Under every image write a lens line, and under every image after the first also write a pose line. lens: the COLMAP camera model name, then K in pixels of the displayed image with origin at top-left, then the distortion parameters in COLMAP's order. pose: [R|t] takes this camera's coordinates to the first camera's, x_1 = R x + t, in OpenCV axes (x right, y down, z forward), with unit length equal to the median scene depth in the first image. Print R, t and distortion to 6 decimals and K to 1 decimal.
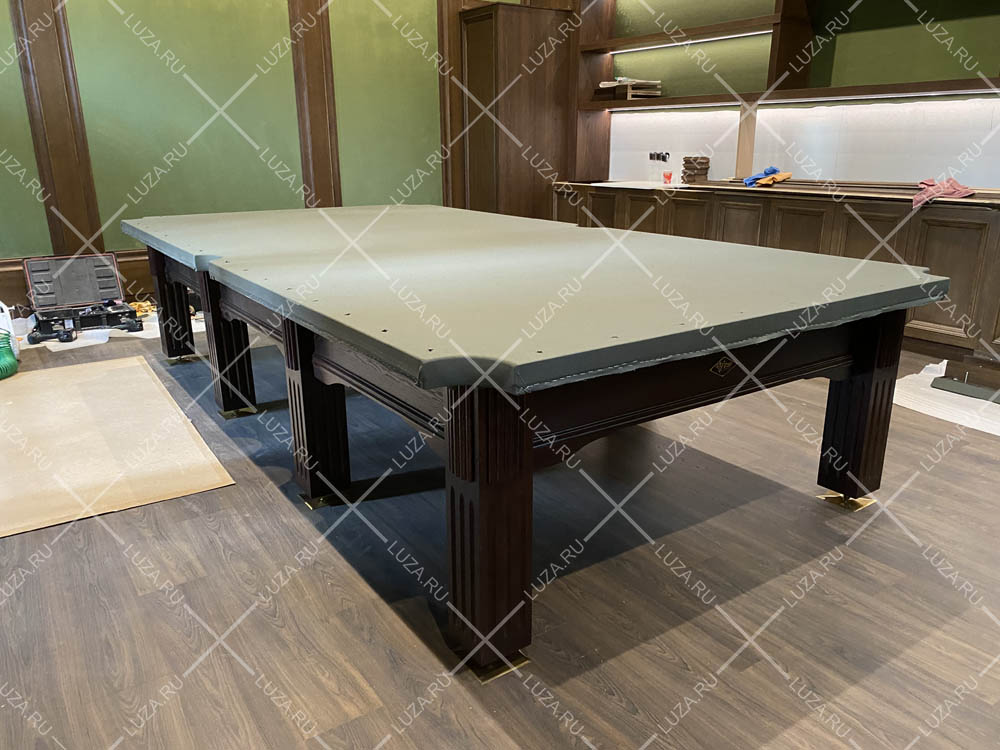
lens RADIAL K [[760.7, 0, 504.2], [0, 760.7, 374.7], [0, 0, 1]] dist [0.019179, -0.018251]
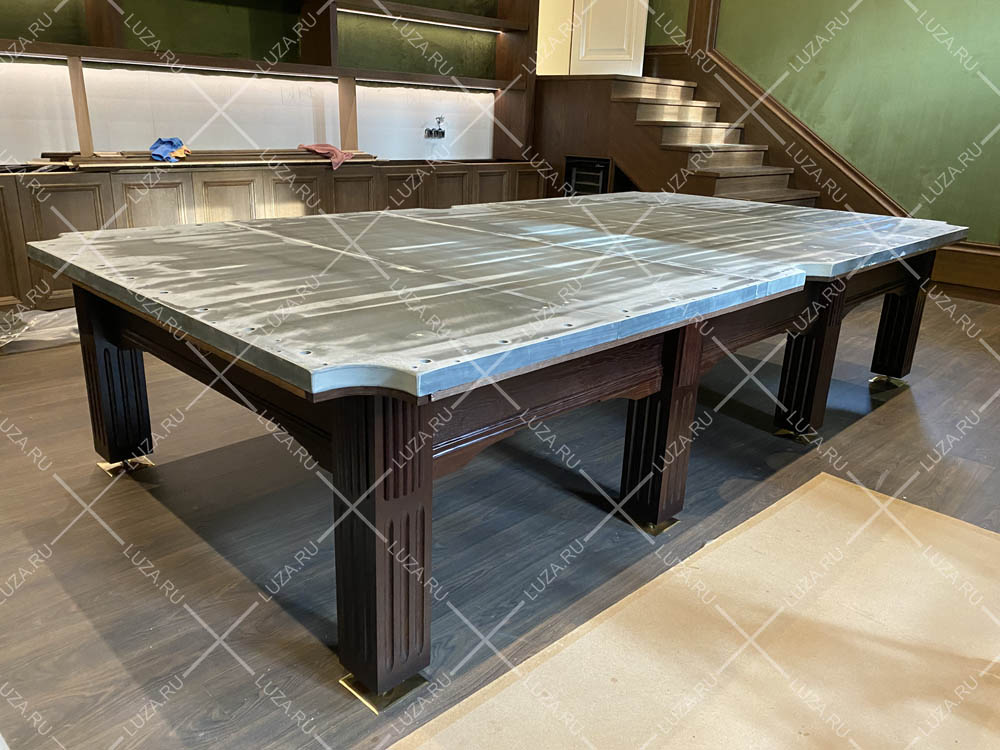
lens RADIAL K [[760.7, 0, 489.7], [0, 760.7, 366.6], [0, 0, 1]] dist [0.019179, -0.018251]
pose [[-0.176880, -0.307647, 0.934915, -1.212580], [0.258196, 0.902122, 0.345705, -0.460161], [-0.949762, 0.302539, -0.080134, 1.503865]]
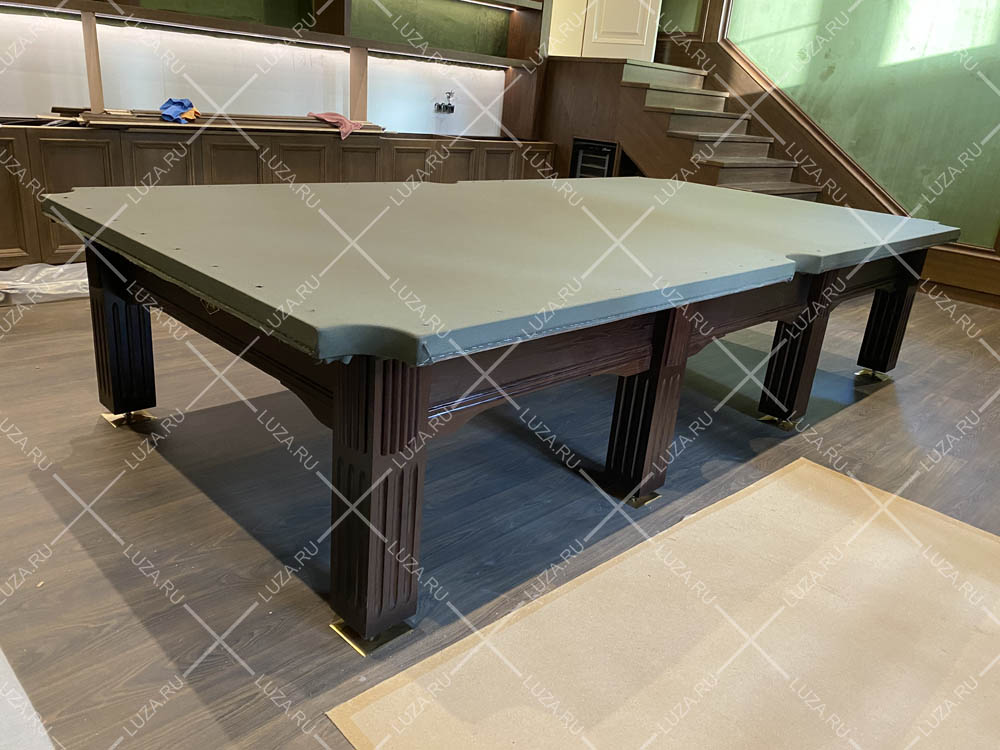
lens RADIAL K [[760.7, 0, 493.3], [0, 760.7, 369.1], [0, 0, 1]] dist [0.019179, -0.018251]
pose [[-0.168466, -0.343692, 0.923848, -1.245732], [0.210057, 0.903197, 0.374314, -0.462196], [-0.963066, 0.257120, -0.079963, 1.507834]]
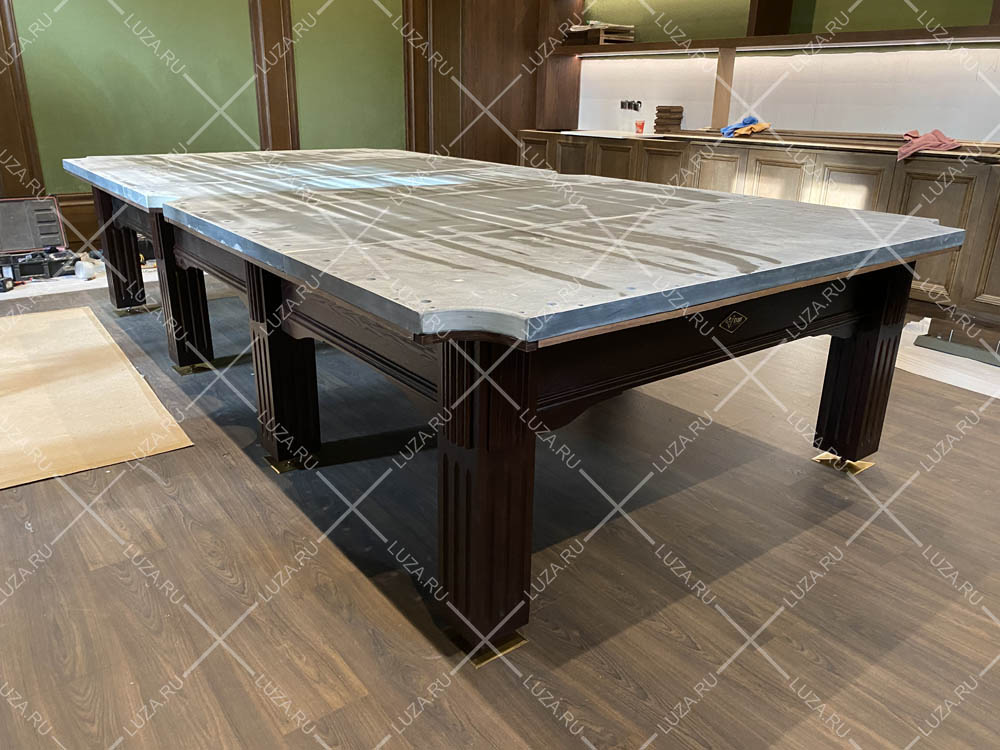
lens RADIAL K [[760.7, 0, 490.5], [0, 760.7, 360.2], [0, 0, 1]] dist [0.019179, -0.018251]
pose [[0.999062, 0.005490, 0.042960, -0.034908], [-0.007199, 0.999184, 0.039736, 0.000782], [-0.042707, -0.040008, 0.998286, 0.067332]]
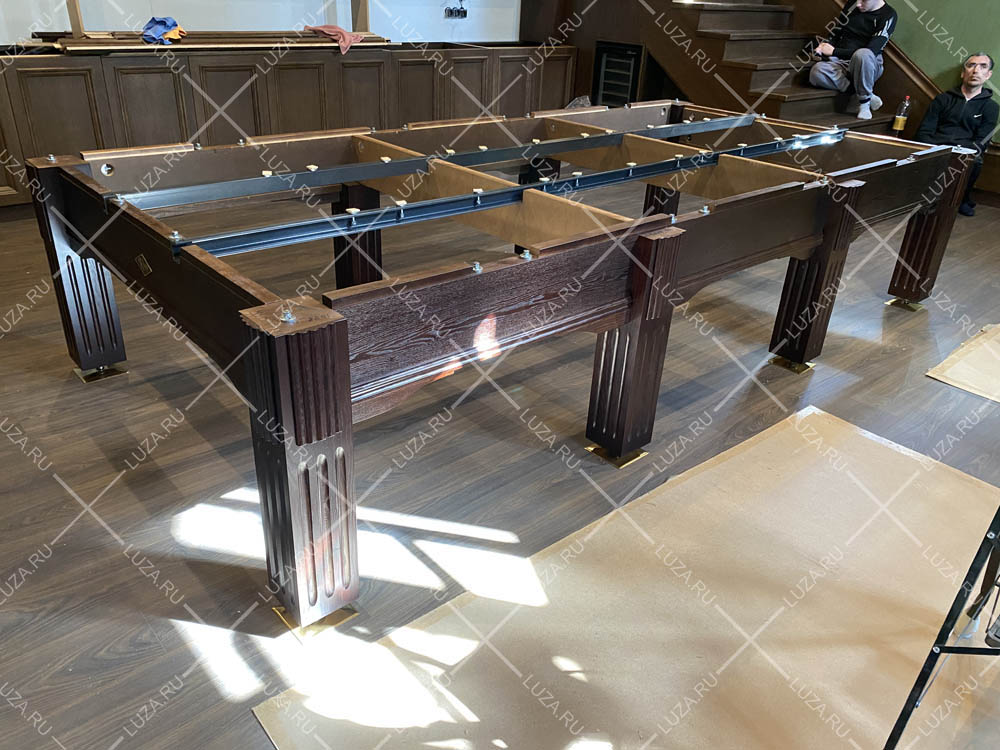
lens RADIAL K [[760.7, 0, 496.8], [0, 760.7, 367.9], [0, 0, 1]] dist [0.019179, -0.018251]
pose [[-0.119845, -0.448550, 0.885686, -1.179128], [0.248197, 0.850251, 0.464189, -0.461370], [-0.961268, 0.275455, 0.009431, 1.403921]]
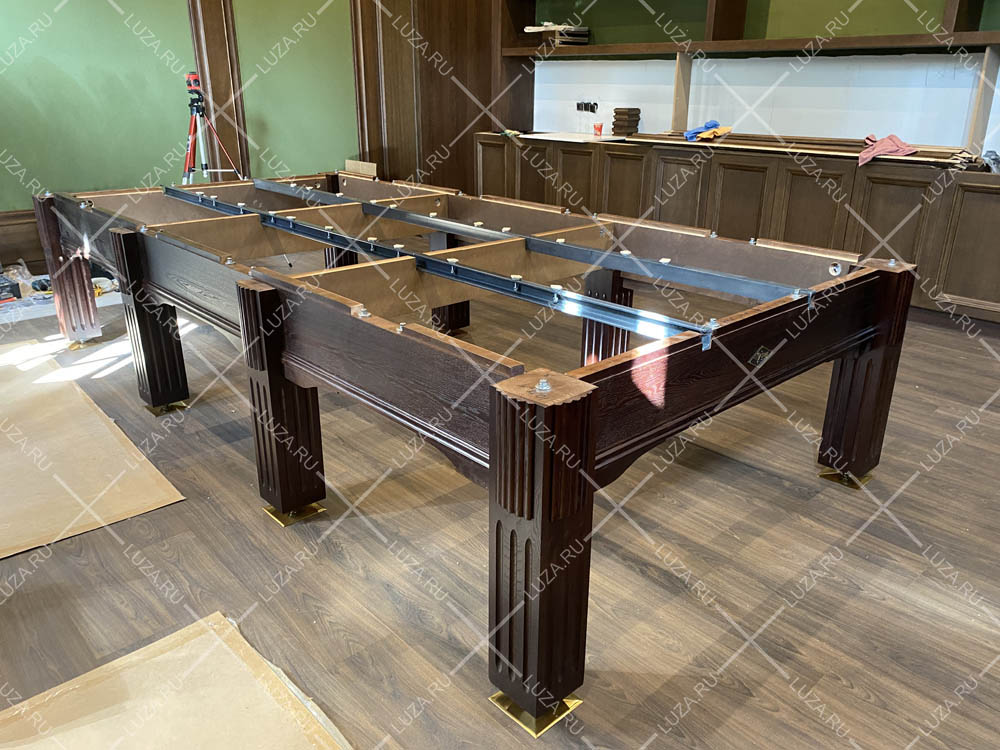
lens RADIAL K [[760.7, 0, 505.4], [0, 760.7, 365.0], [0, 0, 1]] dist [0.019179, -0.018251]
pose [[0.989435, -0.038288, 0.139827, -0.111829], [0.030260, 0.997794, 0.059095, -0.049705], [-0.141781, -0.054239, 0.988411, 0.105663]]
